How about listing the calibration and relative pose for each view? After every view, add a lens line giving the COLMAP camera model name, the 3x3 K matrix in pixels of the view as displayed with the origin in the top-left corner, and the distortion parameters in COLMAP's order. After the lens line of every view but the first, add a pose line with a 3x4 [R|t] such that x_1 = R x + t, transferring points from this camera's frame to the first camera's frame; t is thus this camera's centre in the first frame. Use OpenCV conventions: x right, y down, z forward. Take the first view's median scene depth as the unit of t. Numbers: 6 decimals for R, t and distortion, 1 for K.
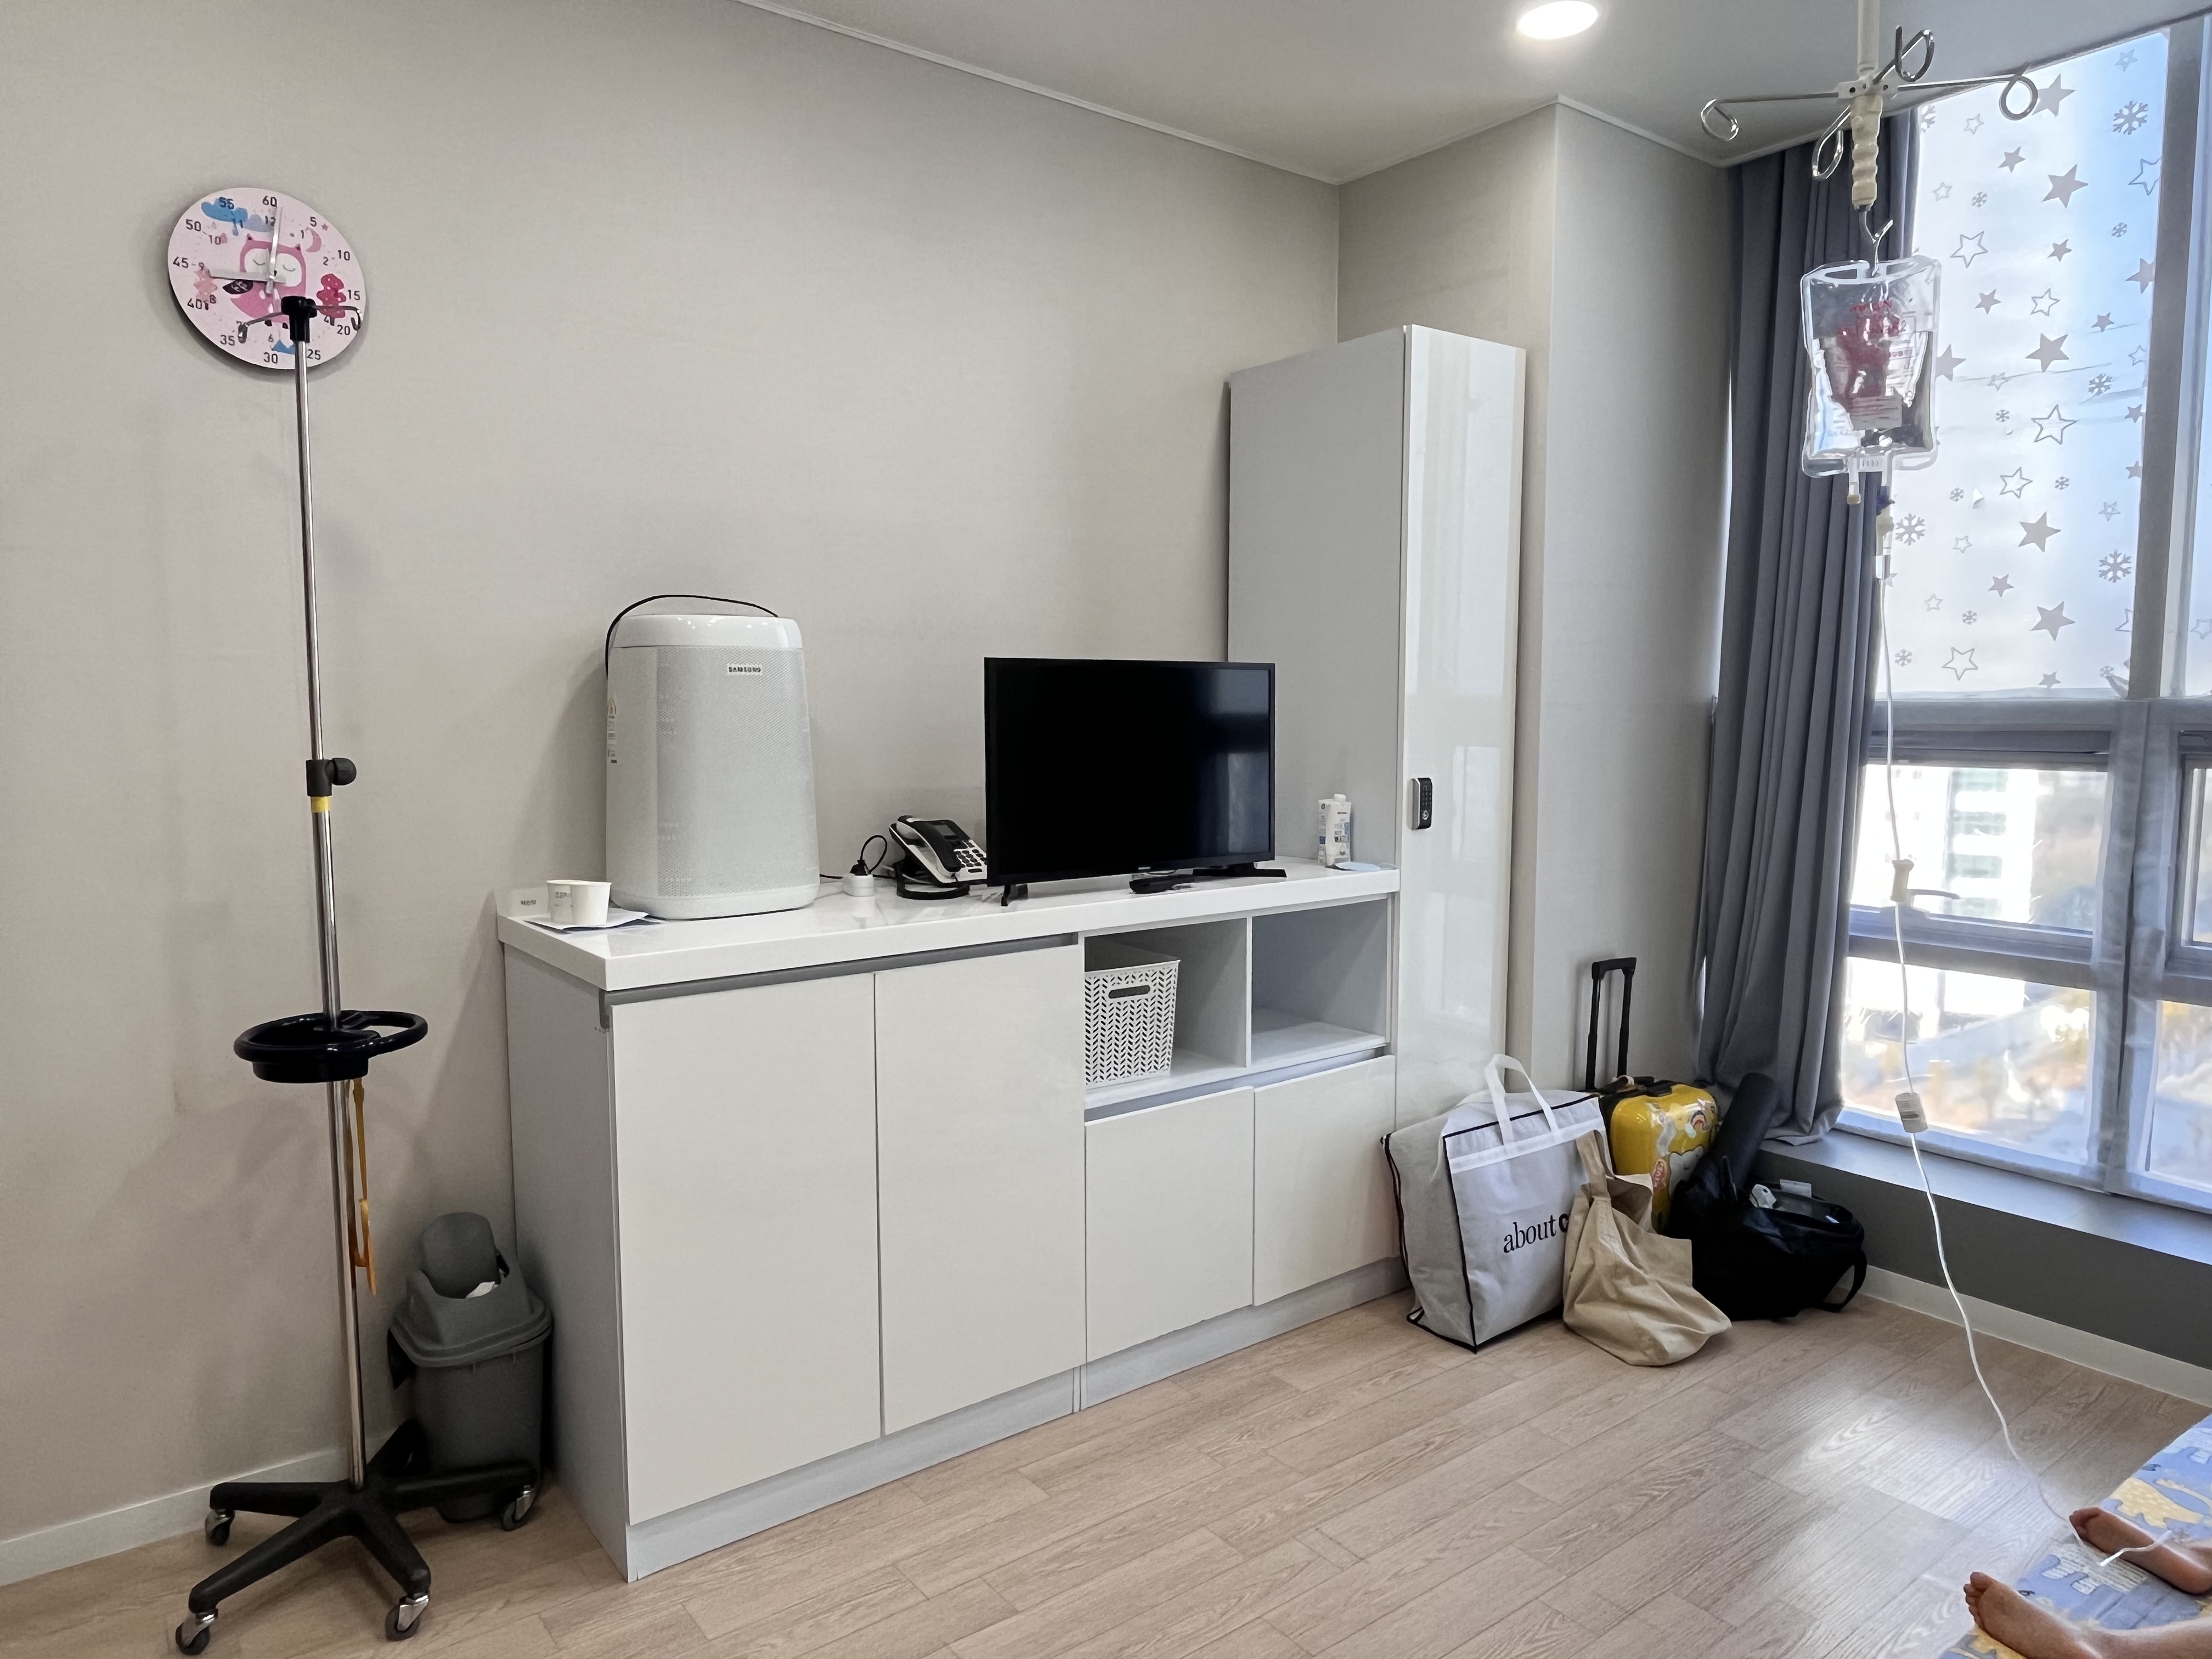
lens RADIAL K [[1407.2, 0, 1106.0], [0, 1407.2, 829.5], [0, 0, 1]] dist [-0.002448, -0.000196]
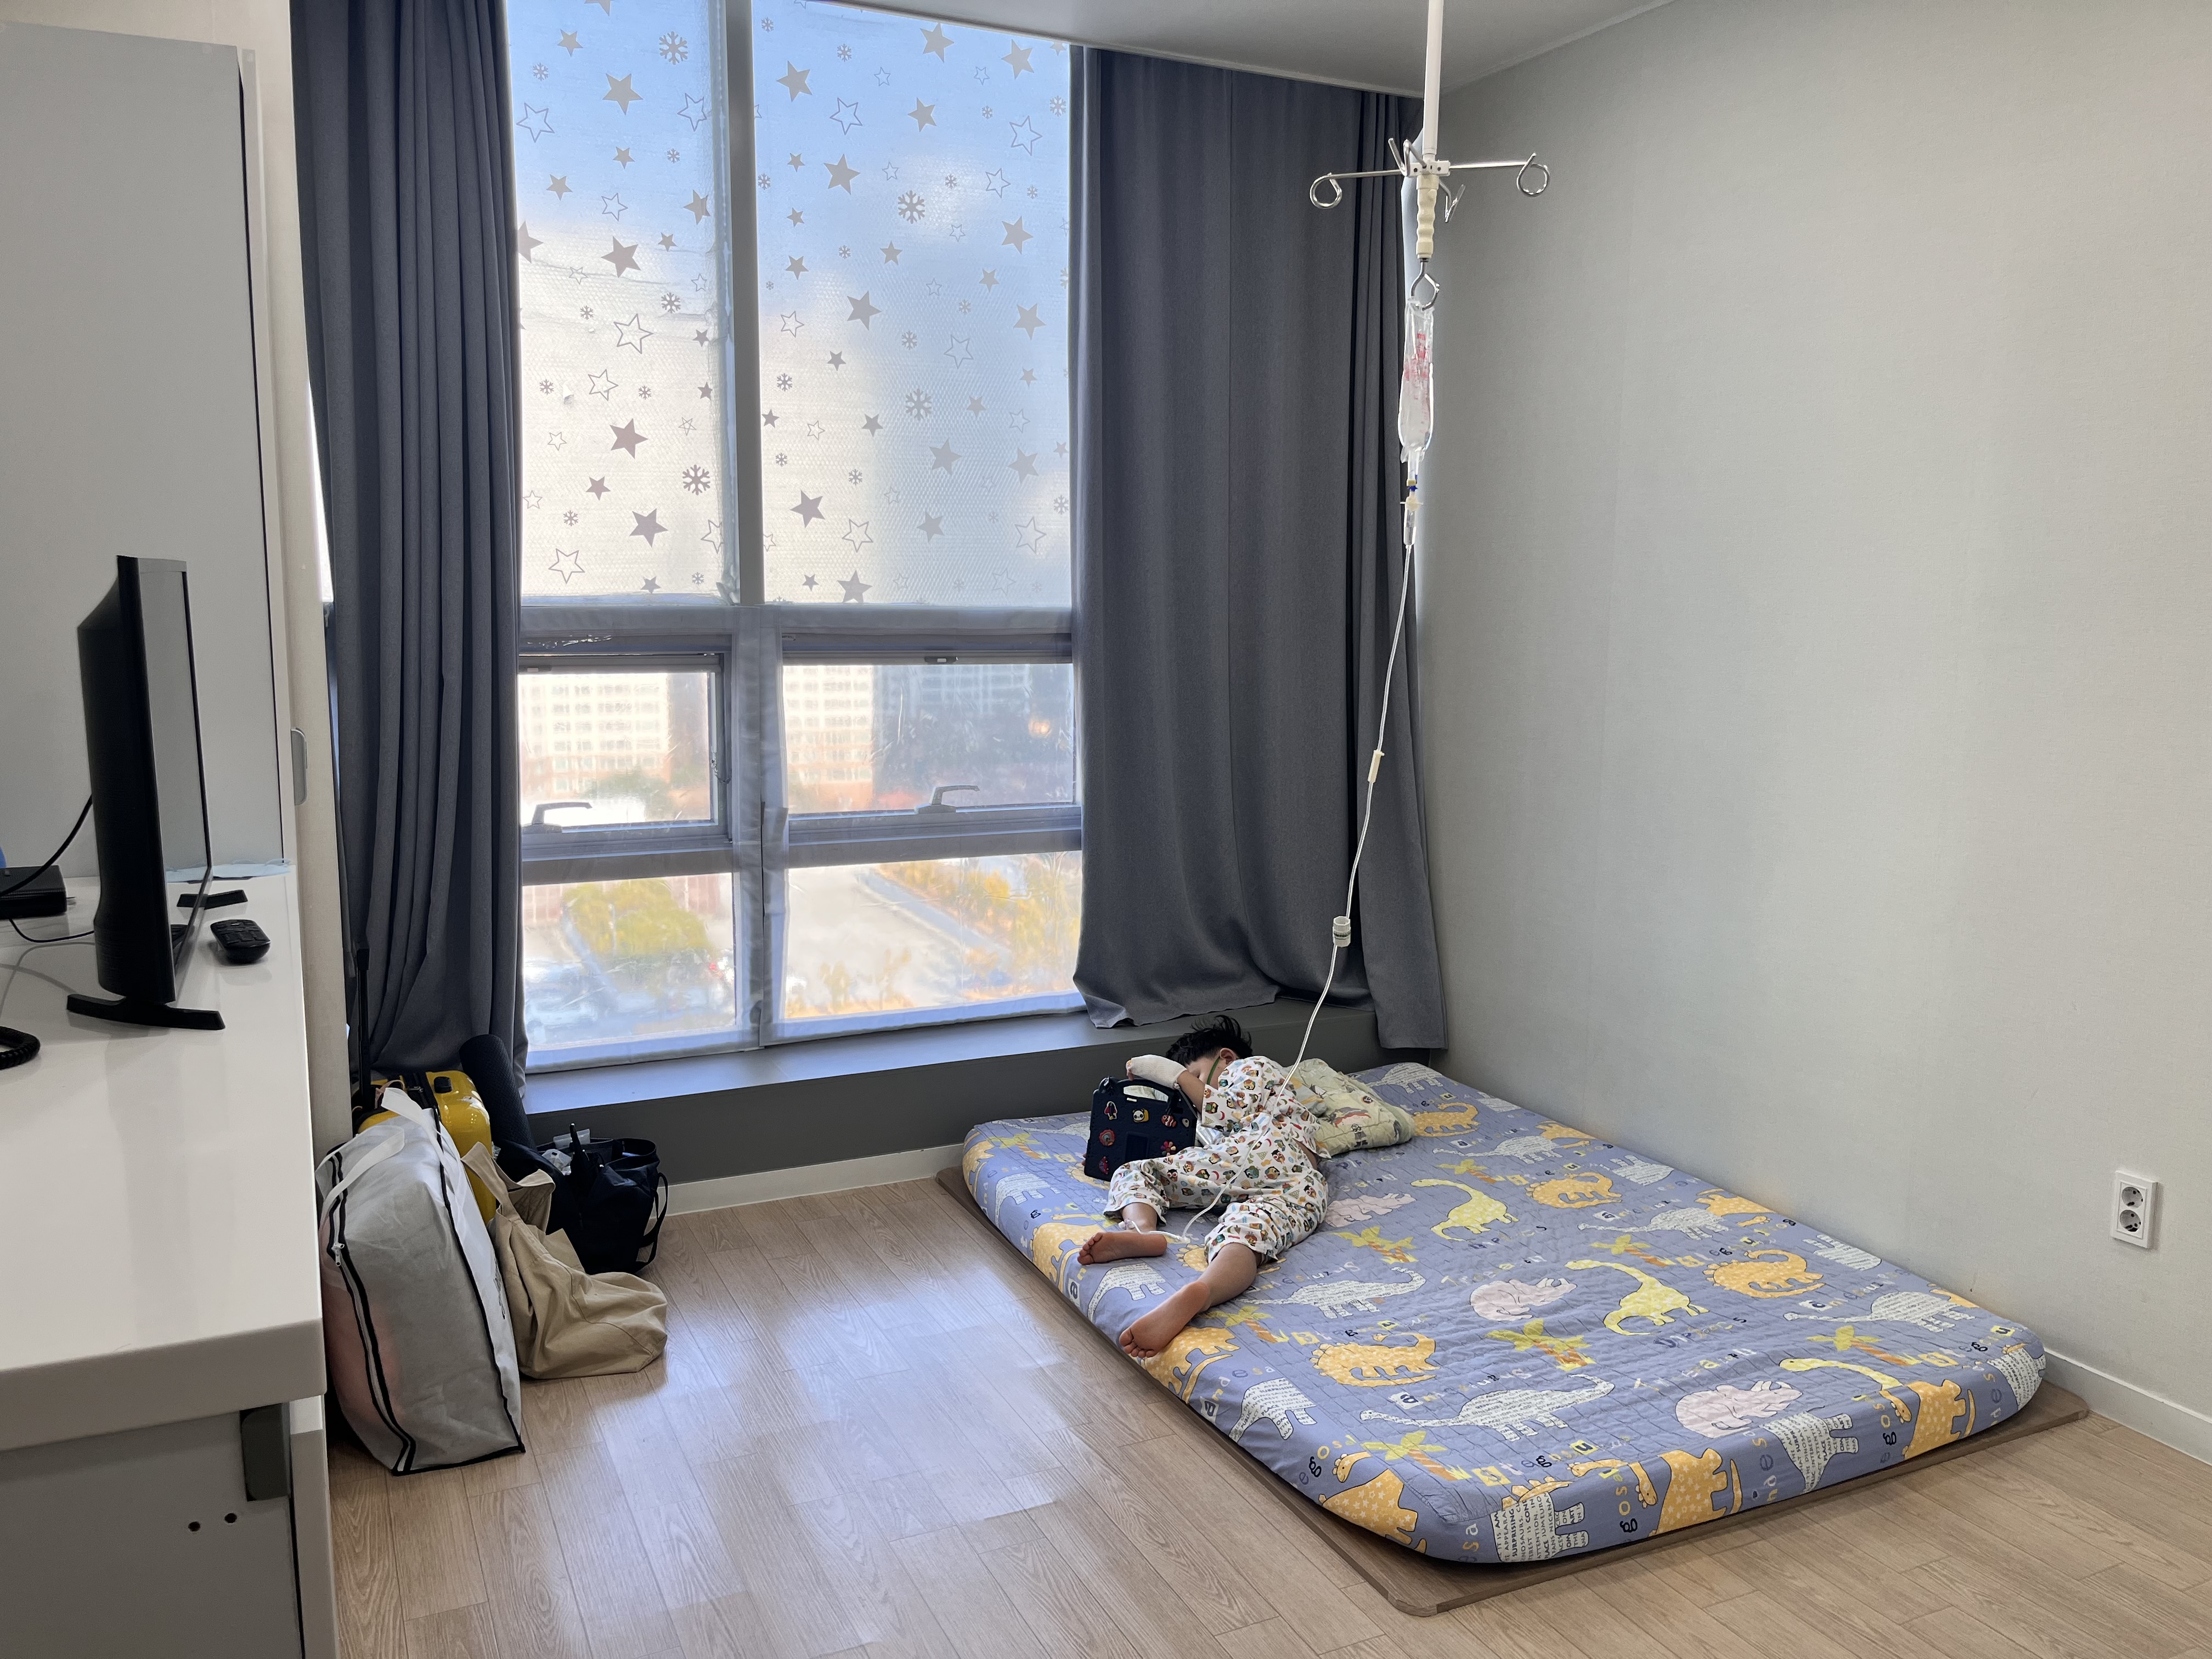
lens RADIAL K [[1685.1, 0, 1106.0], [0, 1685.1, 829.5], [0, 0, 1]] dist [0.003728, -0.005752]
pose [[0.191901, -0.140078, 0.971366, -0.511940], [0.075846, 0.988918, 0.127626, -0.063562], [-0.978479, 0.049182, 0.200399, 0.450211]]
